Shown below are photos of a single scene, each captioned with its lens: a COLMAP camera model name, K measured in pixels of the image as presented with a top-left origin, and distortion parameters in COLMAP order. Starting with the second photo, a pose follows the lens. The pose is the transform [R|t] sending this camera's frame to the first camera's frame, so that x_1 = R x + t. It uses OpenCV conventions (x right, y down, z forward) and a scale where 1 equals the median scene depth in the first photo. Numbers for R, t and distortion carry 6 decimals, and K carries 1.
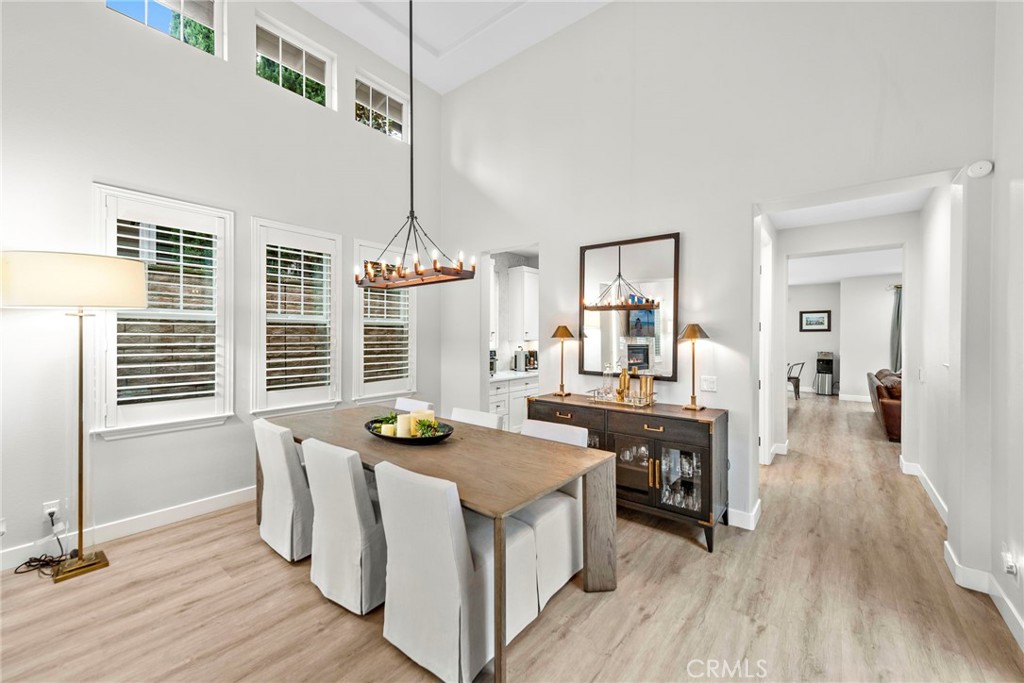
lens RADIAL K [[391.7, 0, 516.7], [0, 391.7, 338.9], [0, 0, 1]] dist [0.041313, -0.000055]
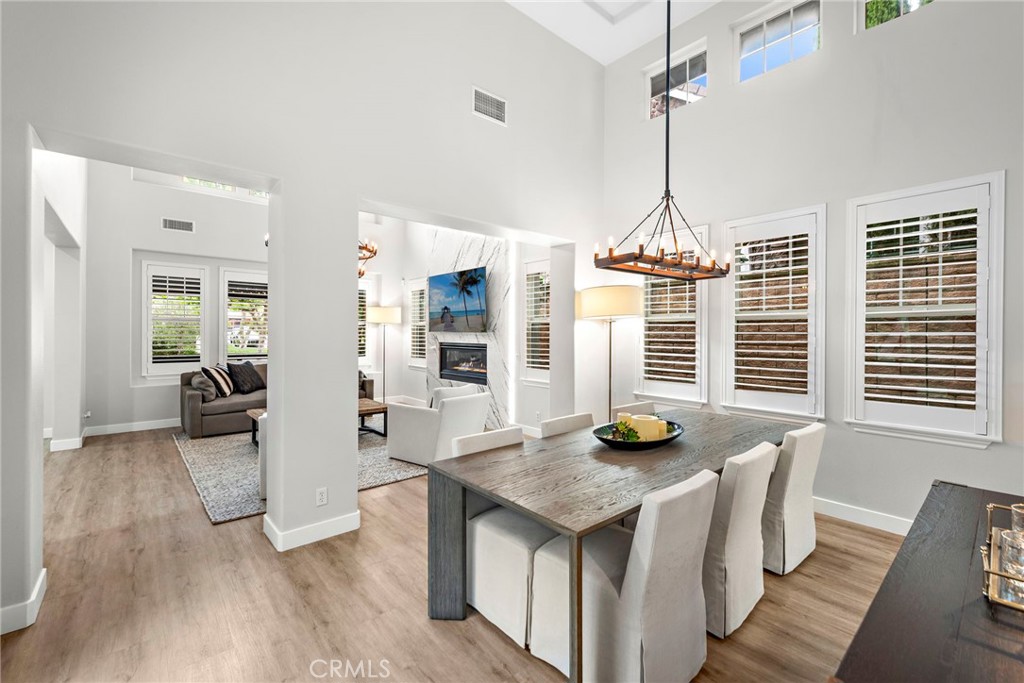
lens RADIAL K [[415.1, 0, 517.3], [0, 415.1, 338.4], [0, 0, 1]] dist [0.004613, -0.000456]
pose [[-0.148632, 0.007856, -0.988861, 0.489032], [-0.009656, 0.999909, 0.009395, -0.000549], [0.988845, 0.010945, -0.148543, 0.569687]]
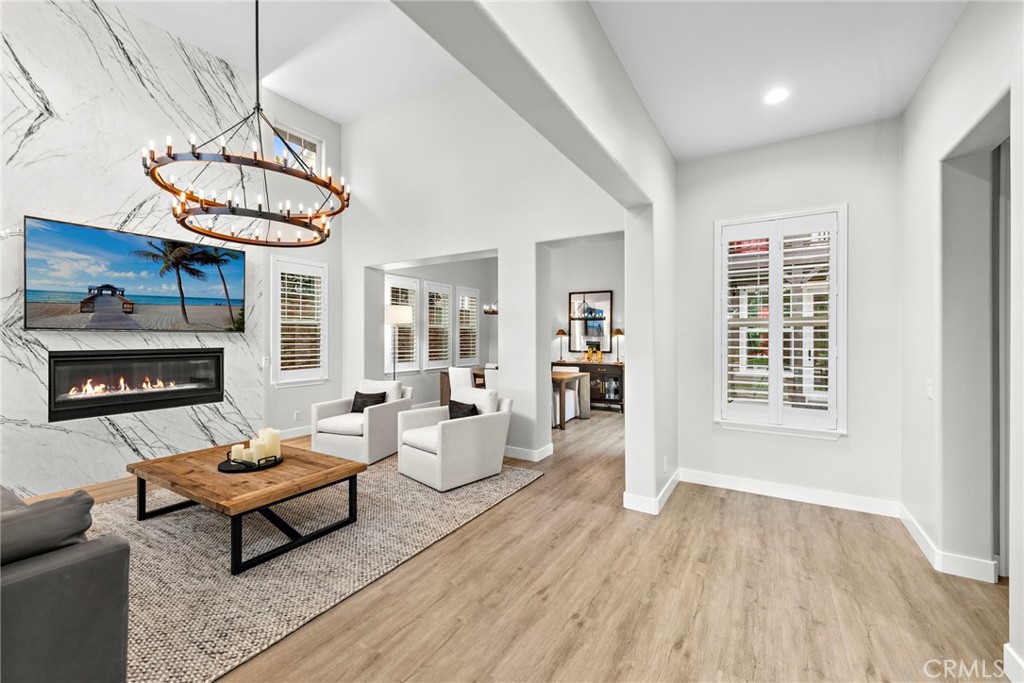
lens RADIAL K [[415.1, 0, 517.3], [0, 415.1, 338.4], [0, 0, 1]] dist [0.004613, -0.000456]
pose [[0.989615, -0.004688, 0.143670, -0.452594], [0.004725, 0.999989, 0.000080, 0.014890], [-0.143668, 0.000600, 0.989626, -1.224695]]
